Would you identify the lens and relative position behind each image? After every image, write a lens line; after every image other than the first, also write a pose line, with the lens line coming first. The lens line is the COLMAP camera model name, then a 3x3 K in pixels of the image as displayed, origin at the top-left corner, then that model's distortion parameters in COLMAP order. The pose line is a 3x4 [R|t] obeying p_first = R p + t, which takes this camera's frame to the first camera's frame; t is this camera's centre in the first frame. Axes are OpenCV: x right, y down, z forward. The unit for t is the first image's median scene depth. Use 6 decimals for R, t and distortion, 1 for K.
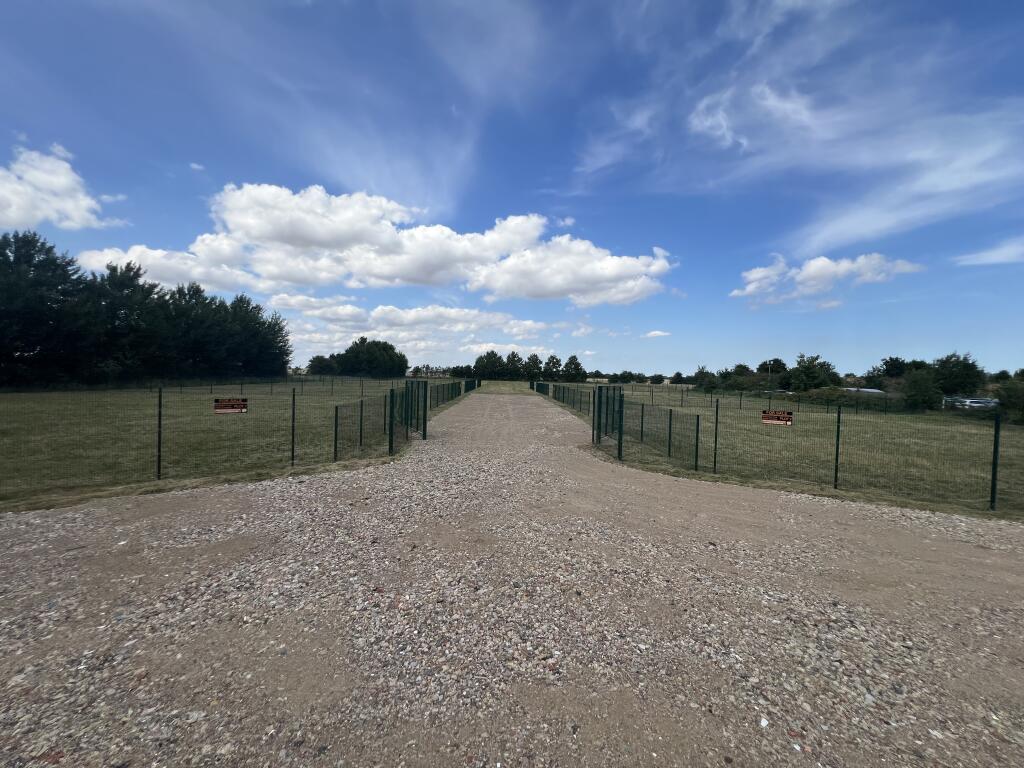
lens RADIAL K [[407.8, 0, 509.2], [0, 407.8, 381.1], [0, 0, 1]] dist [-0.001166, 0.000526]
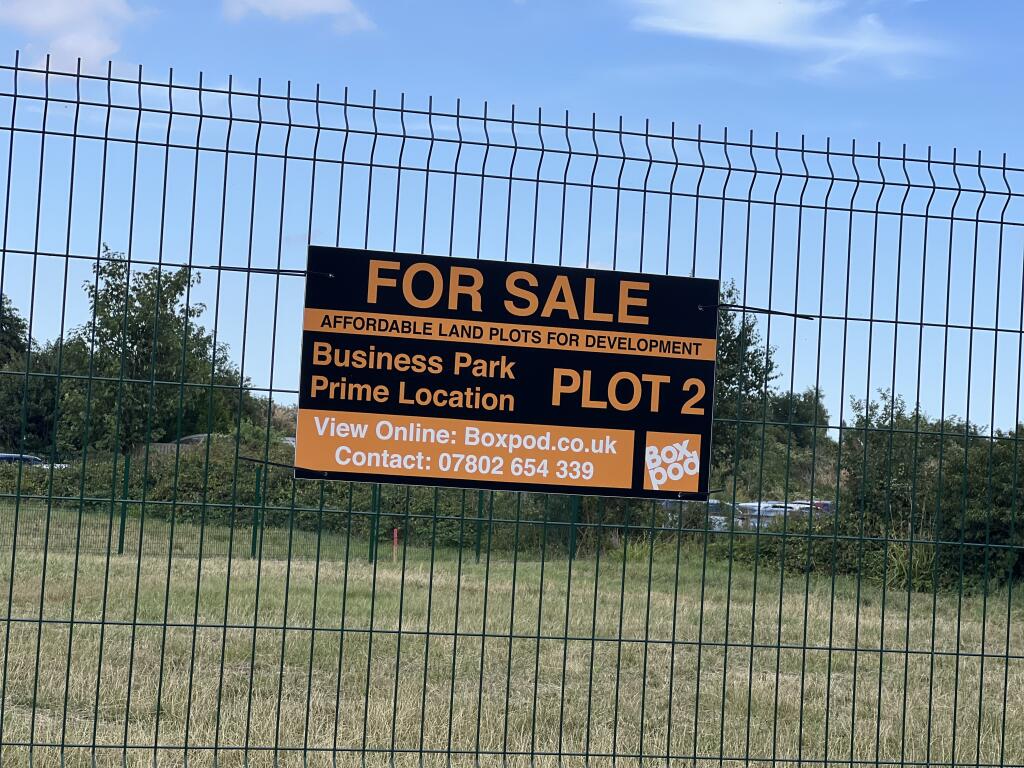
lens RADIAL K [[2281.3, 0, 485.0], [0, 2281.3, 383.4], [0, 0, 1]] dist [-0.033670, 3.381786]
pose [[0.690905, 0.045024, 0.721542, 0.468895], [-0.032004, 0.998985, -0.031691, 0.114840], [-0.722237, -0.001197, 0.691645, 0.875654]]
